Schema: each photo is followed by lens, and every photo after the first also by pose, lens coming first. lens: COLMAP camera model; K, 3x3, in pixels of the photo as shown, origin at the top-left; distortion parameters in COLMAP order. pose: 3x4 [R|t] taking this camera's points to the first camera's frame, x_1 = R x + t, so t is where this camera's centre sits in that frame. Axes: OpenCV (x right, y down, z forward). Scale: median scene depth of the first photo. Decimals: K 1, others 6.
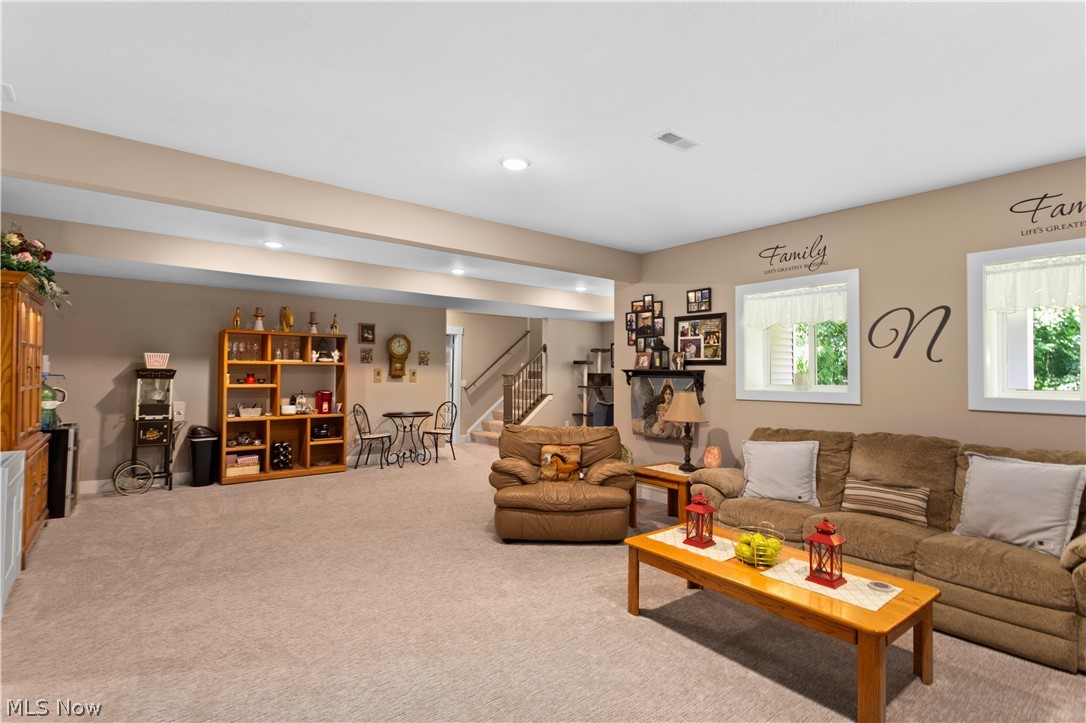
lens RADIAL K [[529.5, 0, 546.6], [0, 529.5, 366.3], [0, 0, 1]] dist [-0.001431, 0.005254]
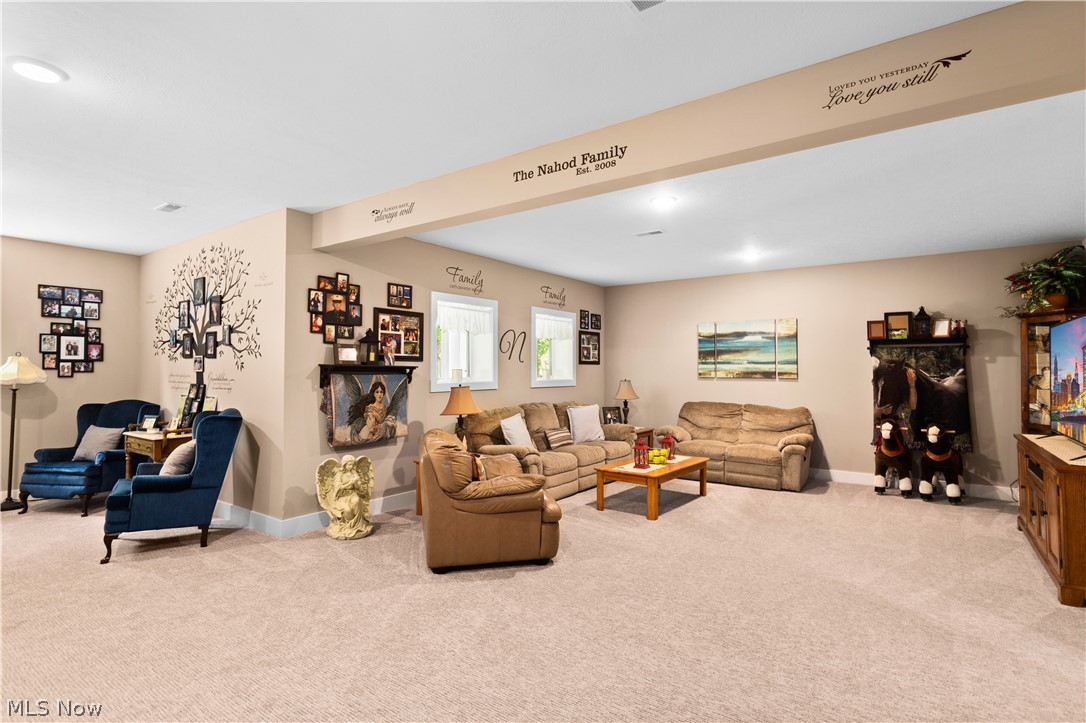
lens RADIAL K [[529.5, 0, 546.4], [0, 529.5, 355.4], [0, 0, 1]] dist [-0.001431, 0.005254]
pose [[-0.232305, 0.015204, 0.972524, -0.727978], [-0.019105, 0.999614, -0.020191, 0.002285], [-0.972455, -0.023270, -0.231925, 0.944734]]
